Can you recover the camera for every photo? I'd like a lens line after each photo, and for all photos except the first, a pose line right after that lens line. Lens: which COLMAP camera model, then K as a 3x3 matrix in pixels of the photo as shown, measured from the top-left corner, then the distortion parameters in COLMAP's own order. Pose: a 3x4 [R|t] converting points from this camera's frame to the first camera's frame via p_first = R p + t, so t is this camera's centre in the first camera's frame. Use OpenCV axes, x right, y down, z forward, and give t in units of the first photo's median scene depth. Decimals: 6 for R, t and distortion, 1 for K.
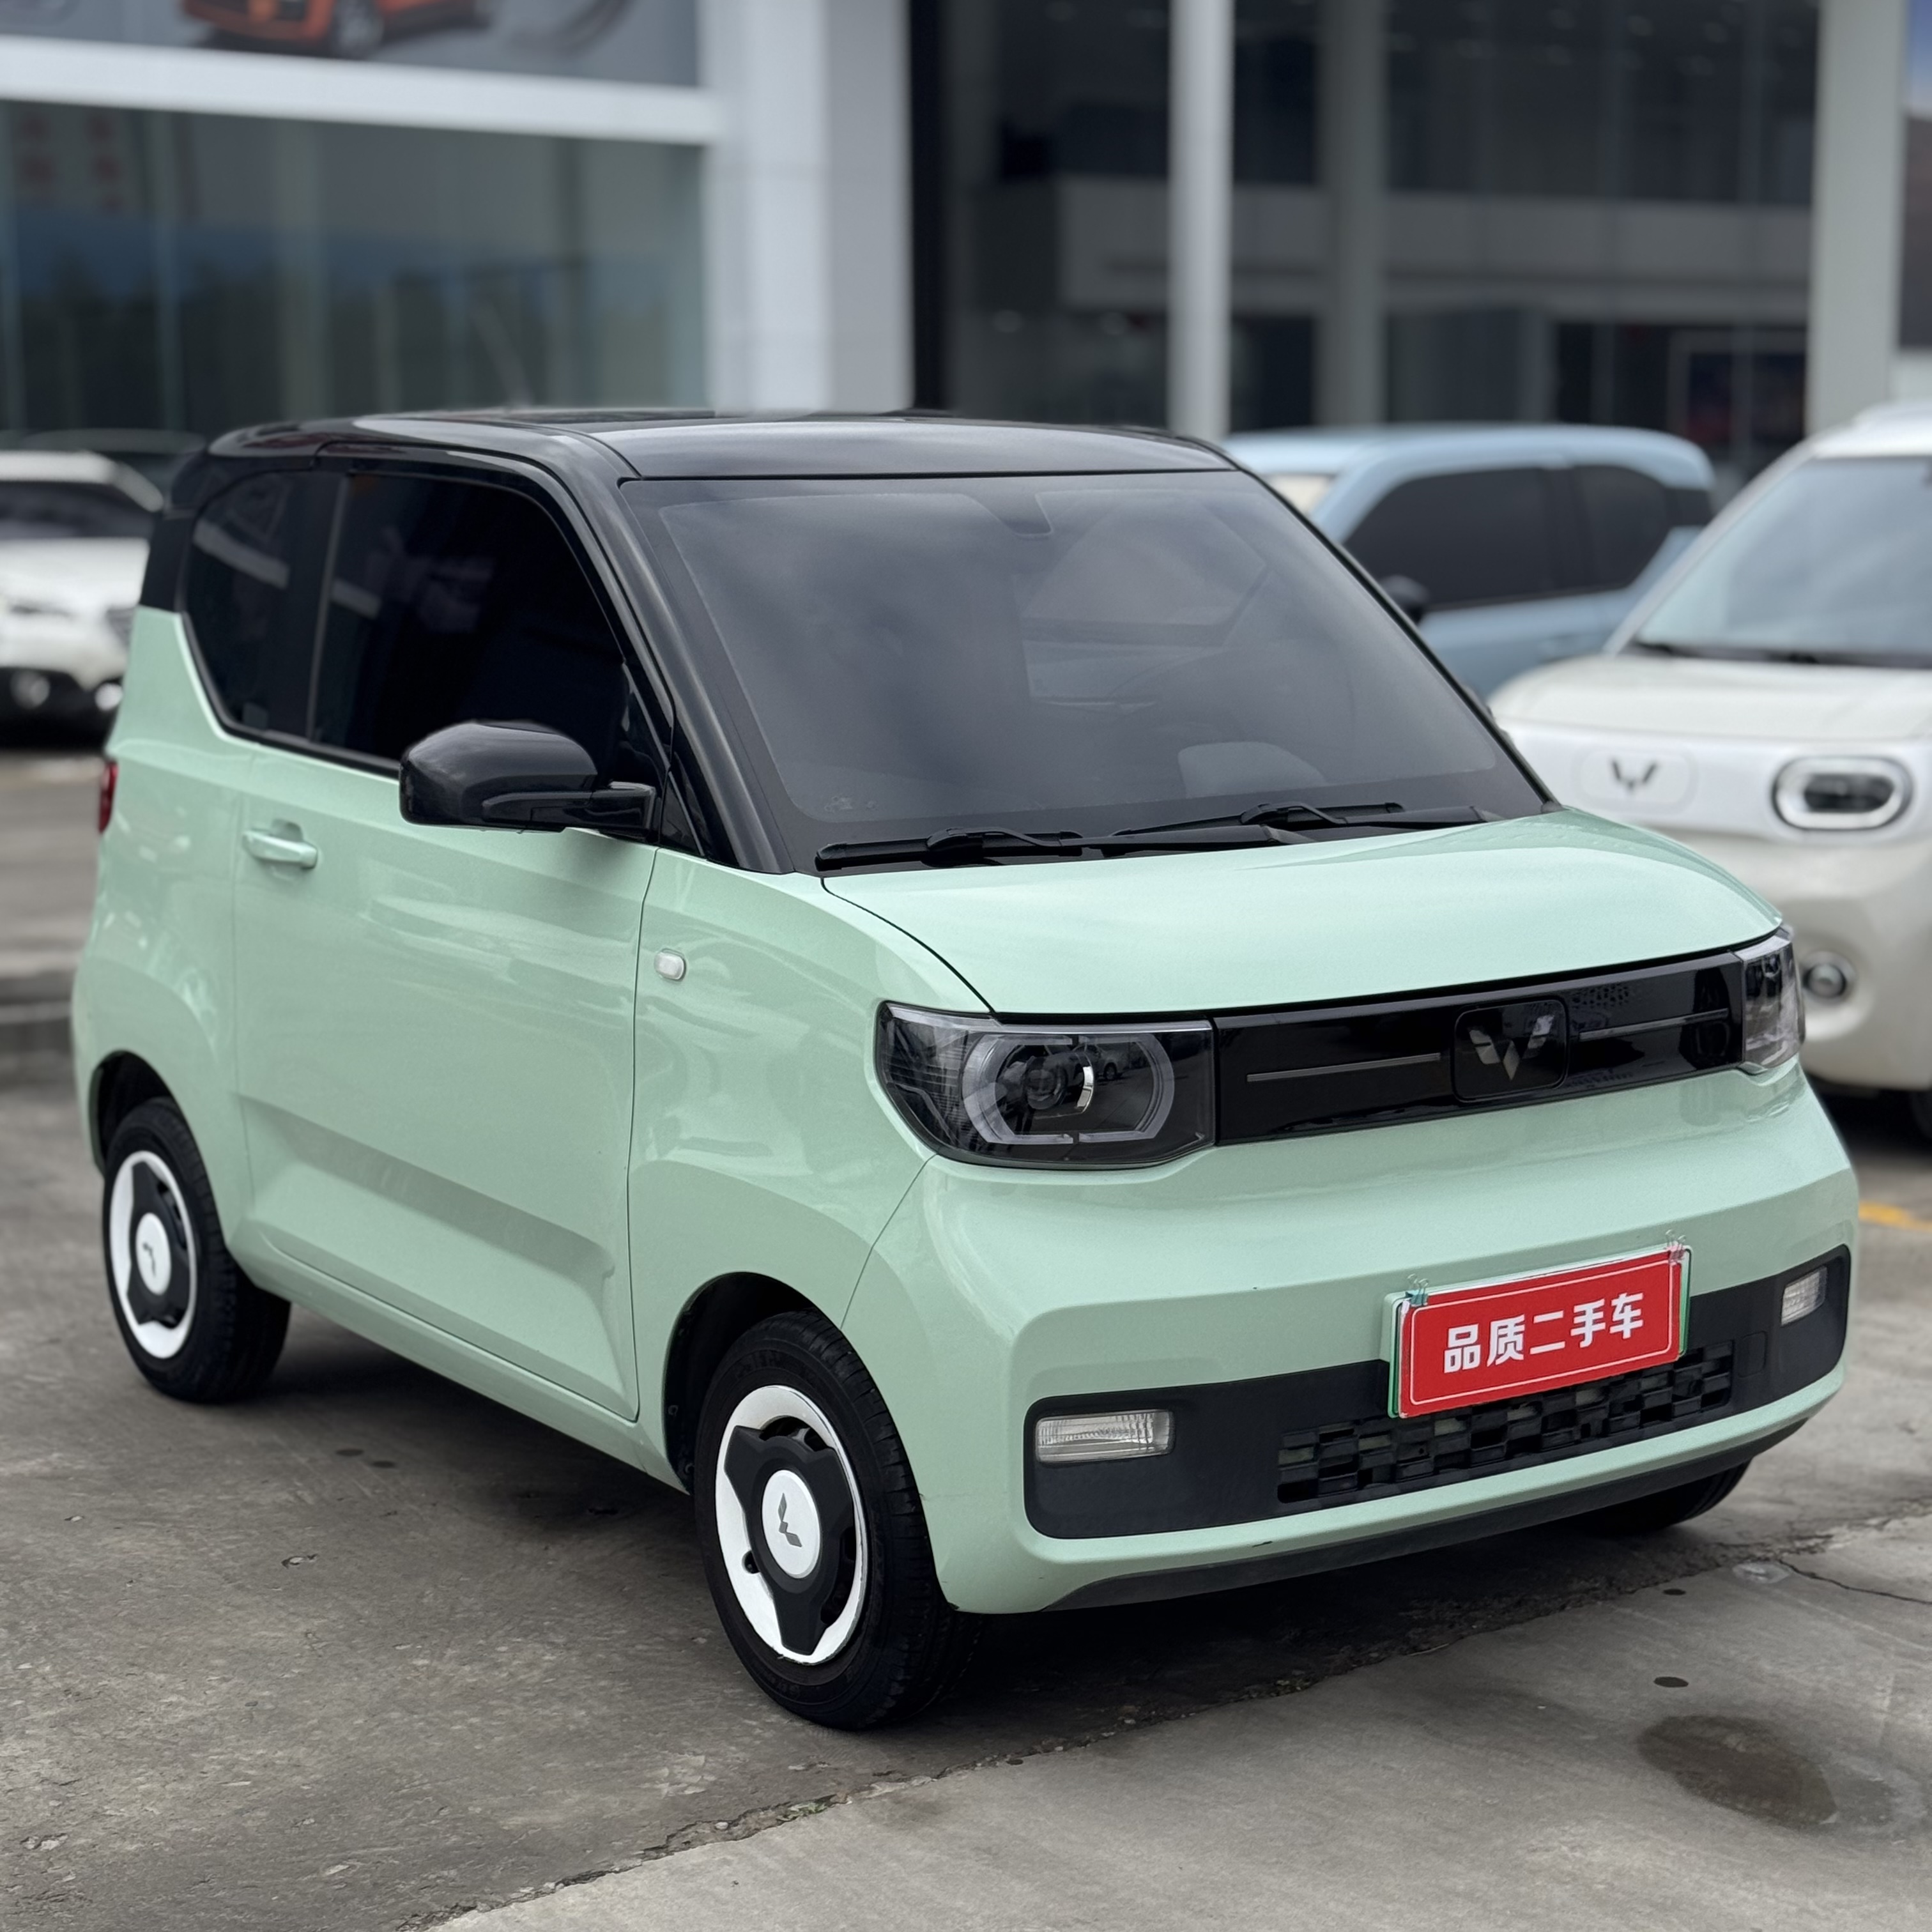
lens RADIAL K [[3698.4, 0, 957.3], [0, 3698.4, 970.9], [0, 0, 1]] dist [0.133545, 0.000000]
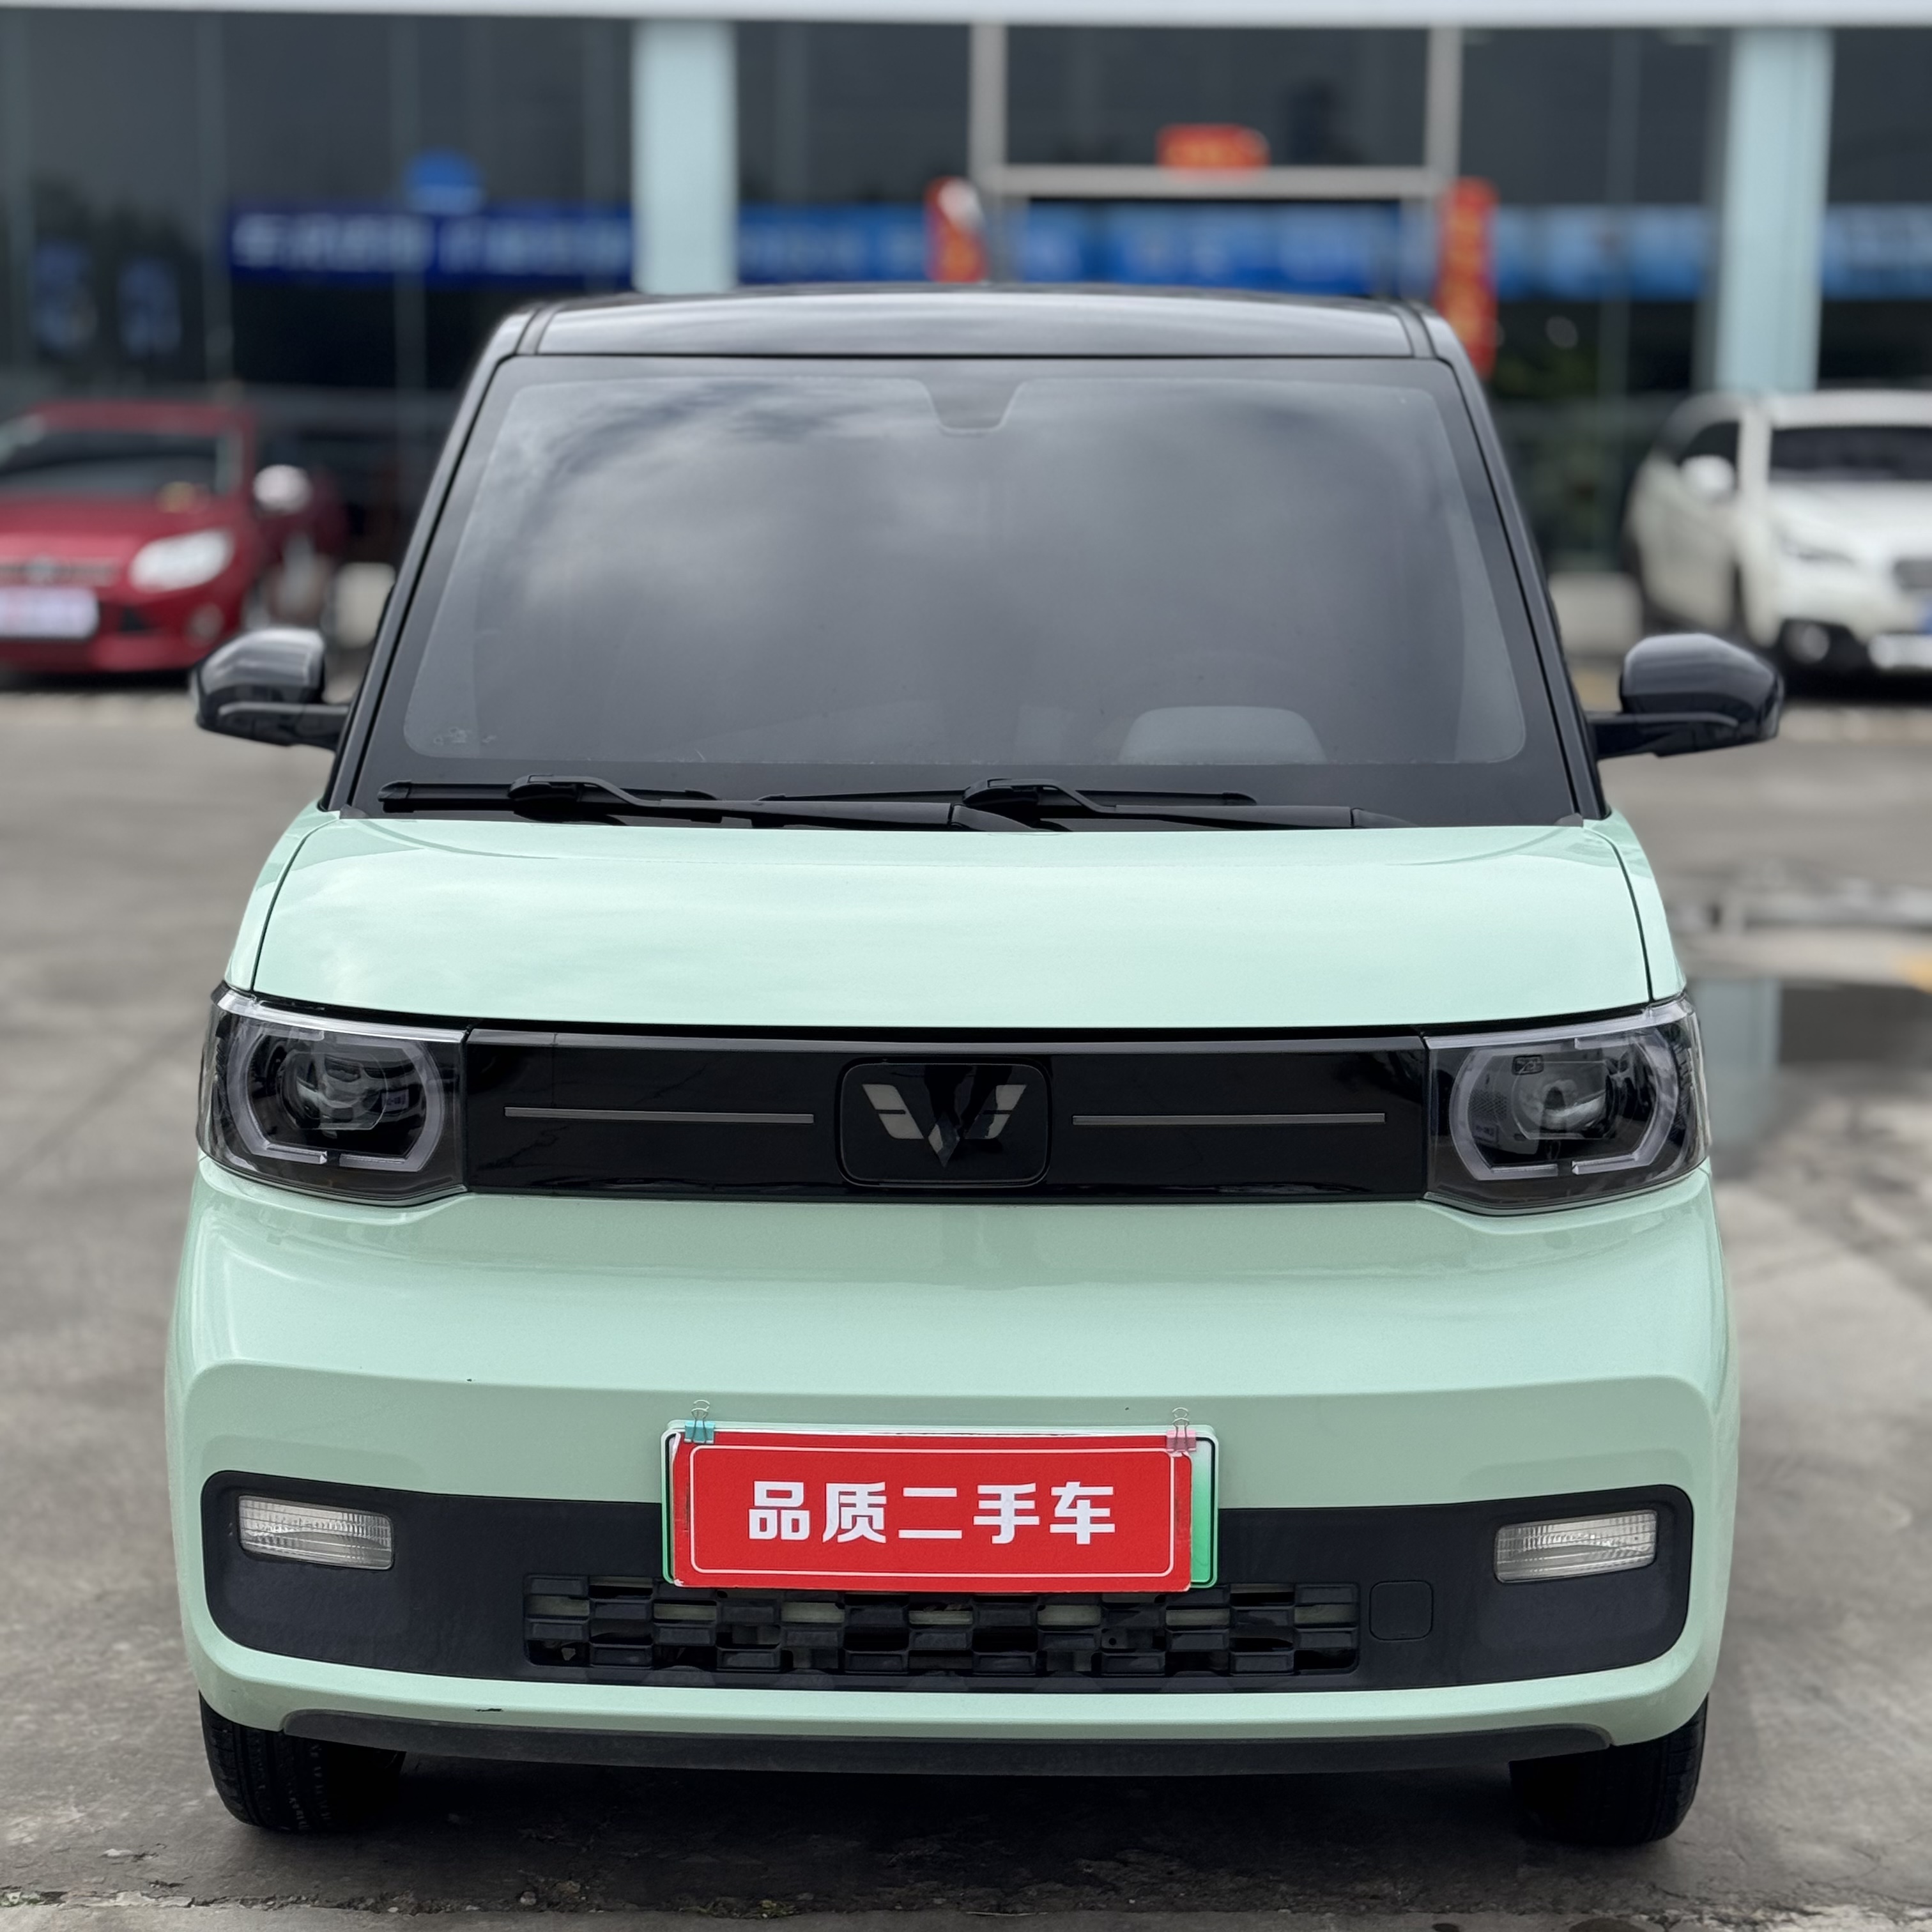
lens RADIAL K [[3698.4, 0, 956.3], [0, 3698.4, 972.6], [0, 0, 1]] dist [0.133545, 0.000000]
pose [[0.804679, 0.103971, -0.584535, 0.577445], [-0.098041, 0.994300, 0.041892, -0.039711], [0.585559, 0.023598, 0.810286, 0.406144]]
